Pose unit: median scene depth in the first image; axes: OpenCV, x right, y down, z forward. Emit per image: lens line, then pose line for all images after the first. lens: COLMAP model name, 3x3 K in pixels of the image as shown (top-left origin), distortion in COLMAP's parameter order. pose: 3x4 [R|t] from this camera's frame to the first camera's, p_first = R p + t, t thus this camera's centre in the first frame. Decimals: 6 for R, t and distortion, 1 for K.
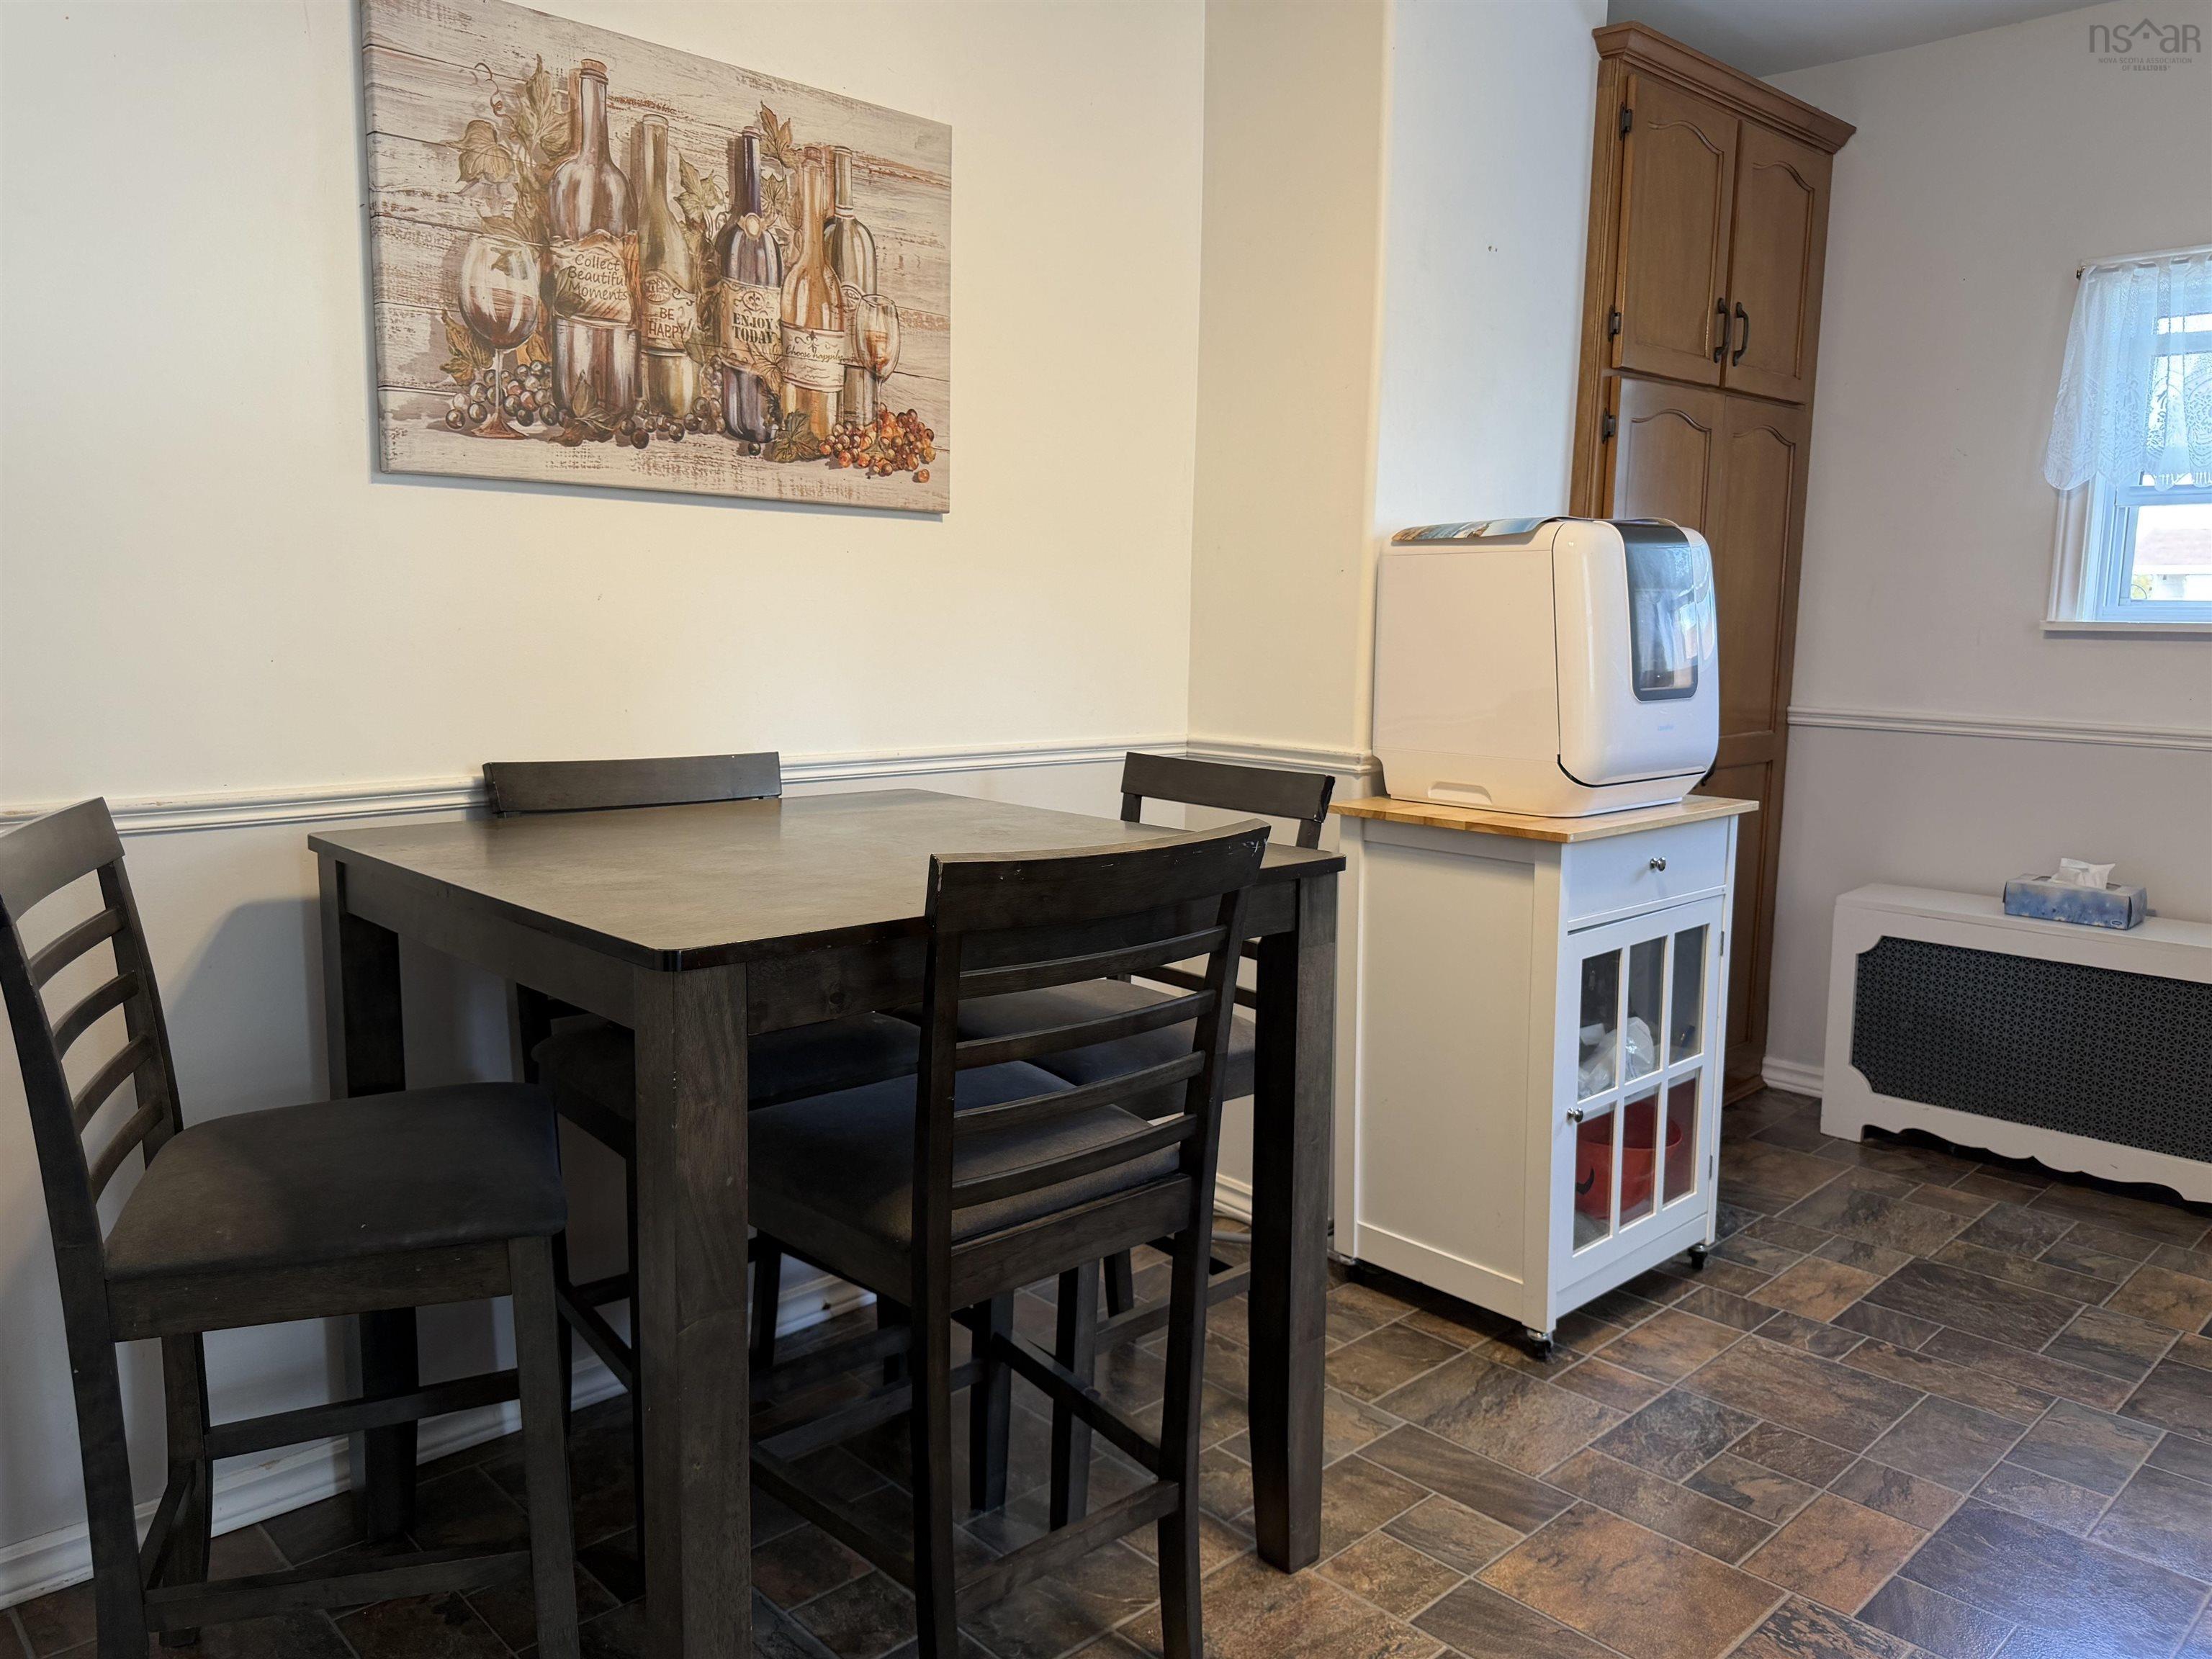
lens RADIAL K [[1585.3, 0, 1107.3], [0, 1585.3, 834.5], [0, 0, 1]] dist [-0.004678, -0.010153]
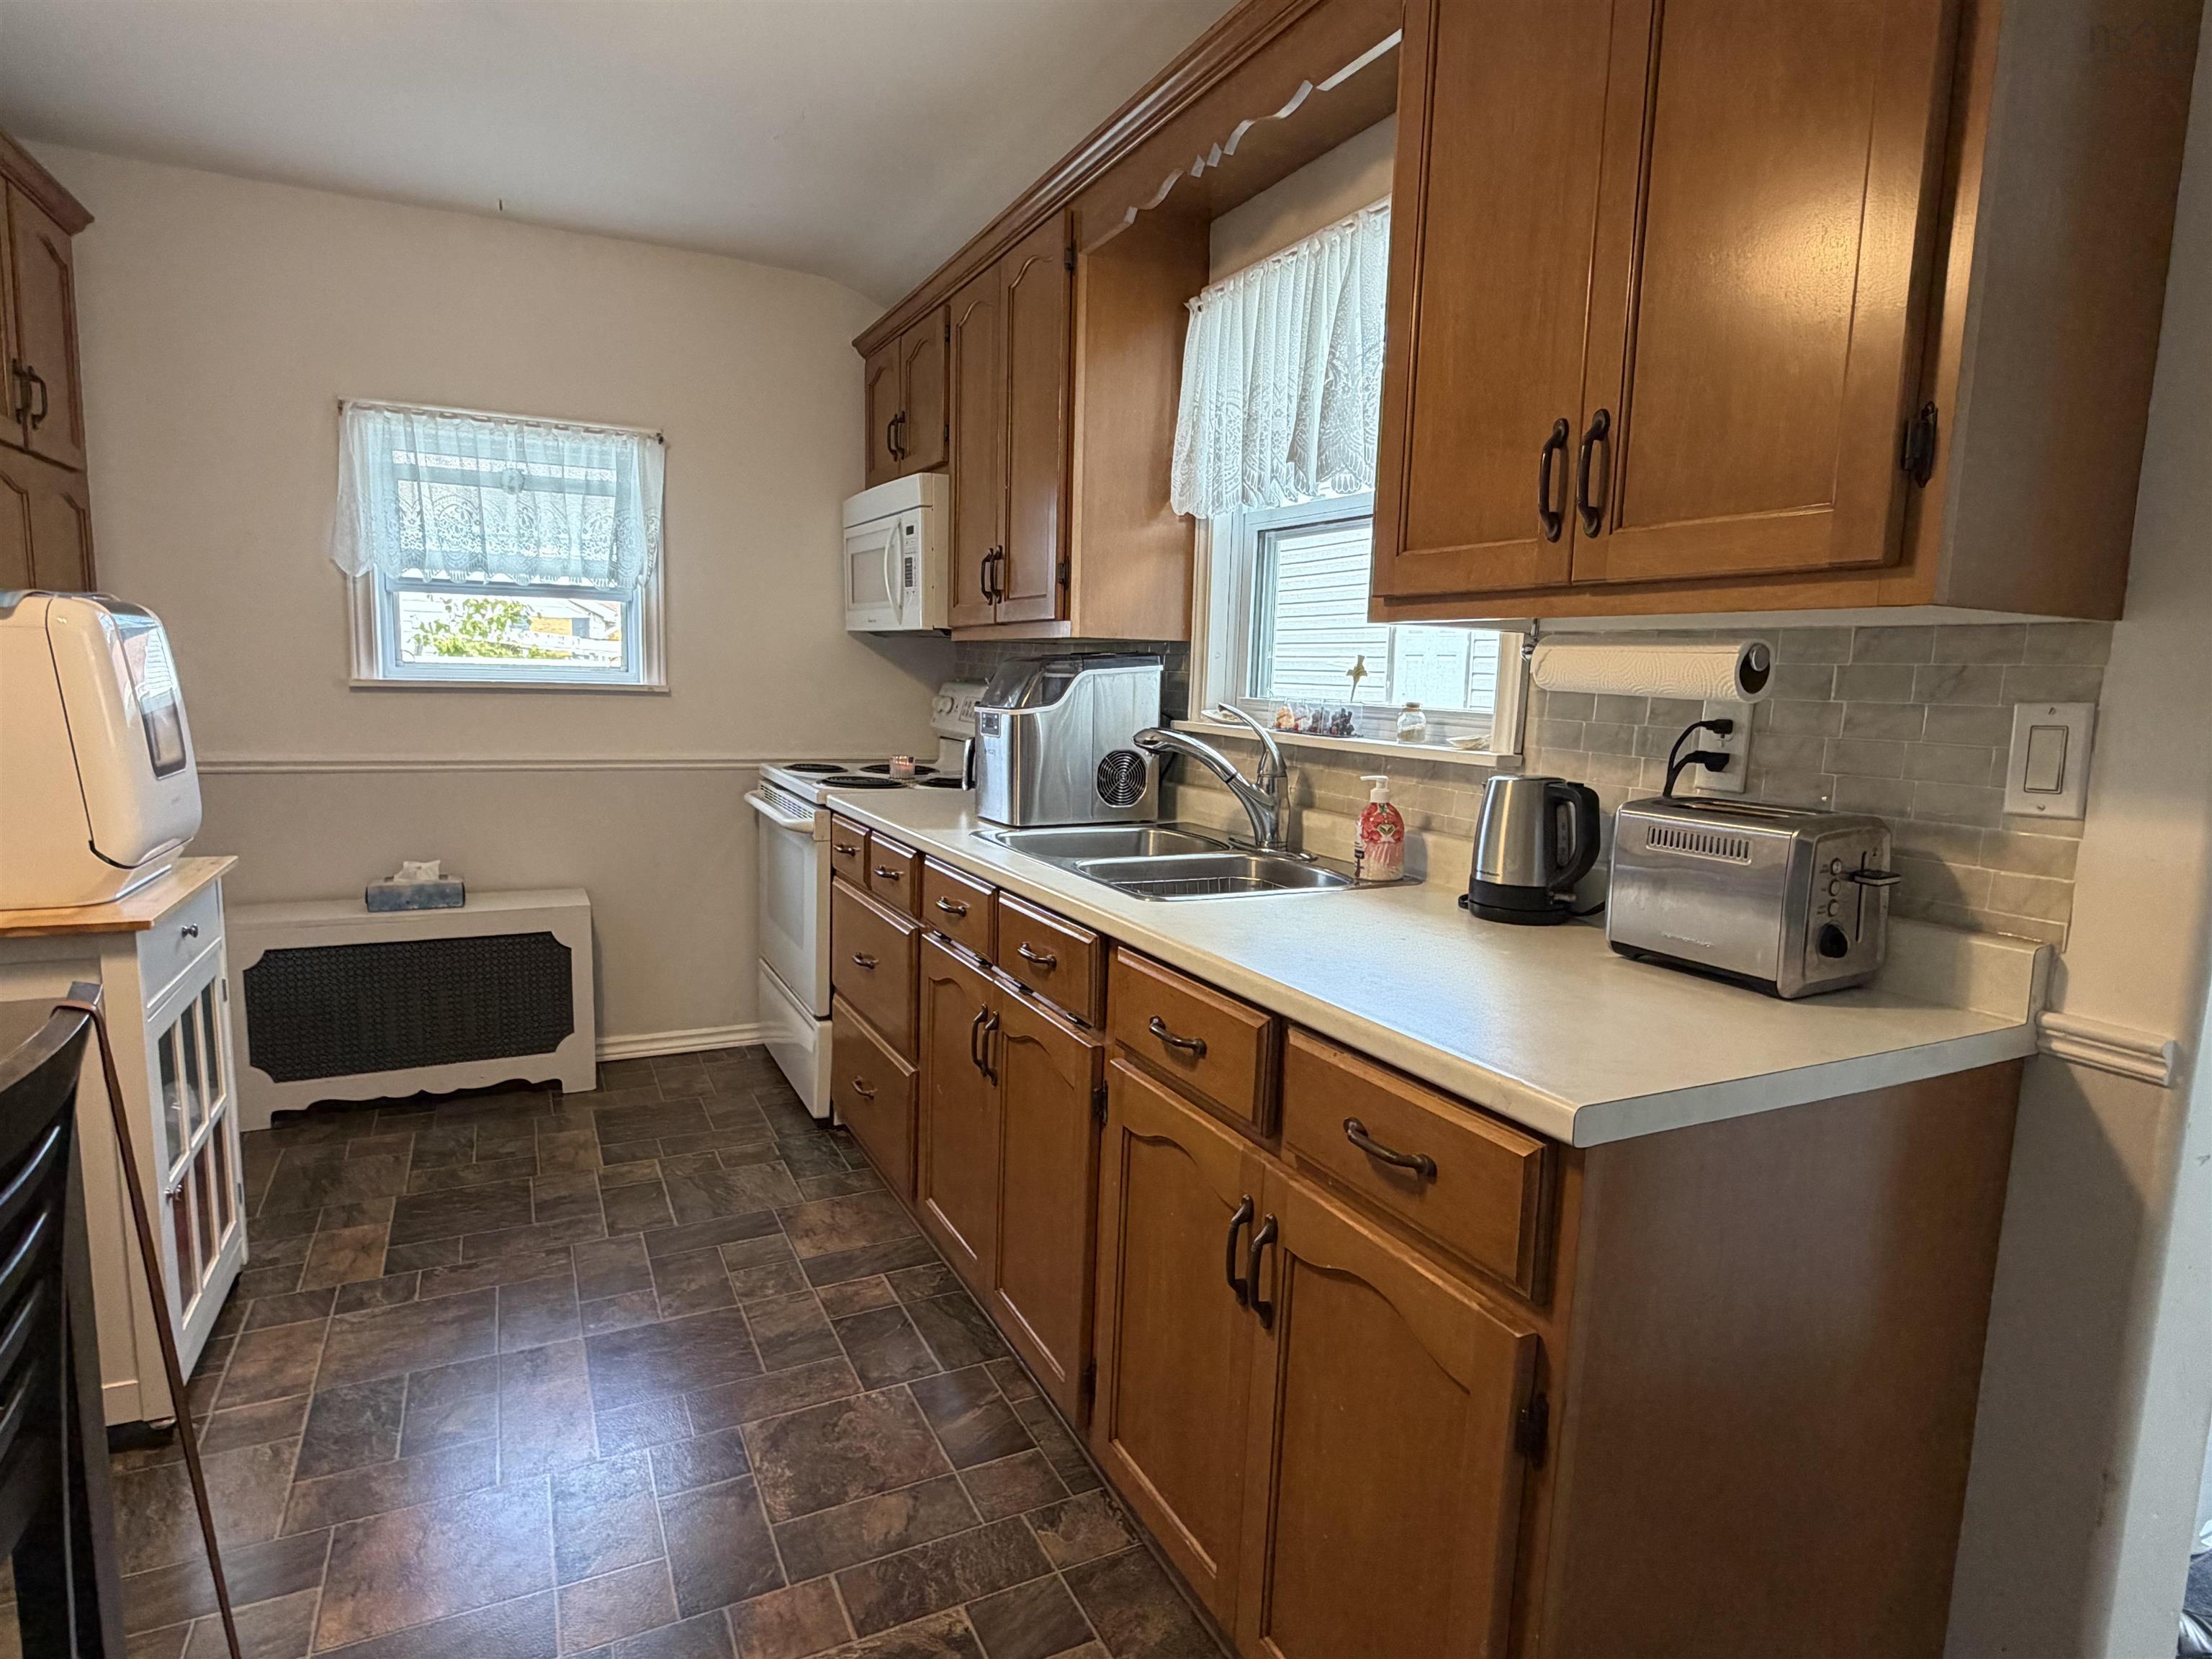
lens RADIAL K [[1221.5, 0, 1104.9], [0, 1221.5, 833.6], [0, 0, 1]] dist [-0.007984, -0.001210]
pose [[0.298495, -0.130859, 0.945398, -0.173259], [0.111099, 0.988586, 0.101759, -0.046594], [-0.947923, 0.074658, 0.309626, 0.140778]]
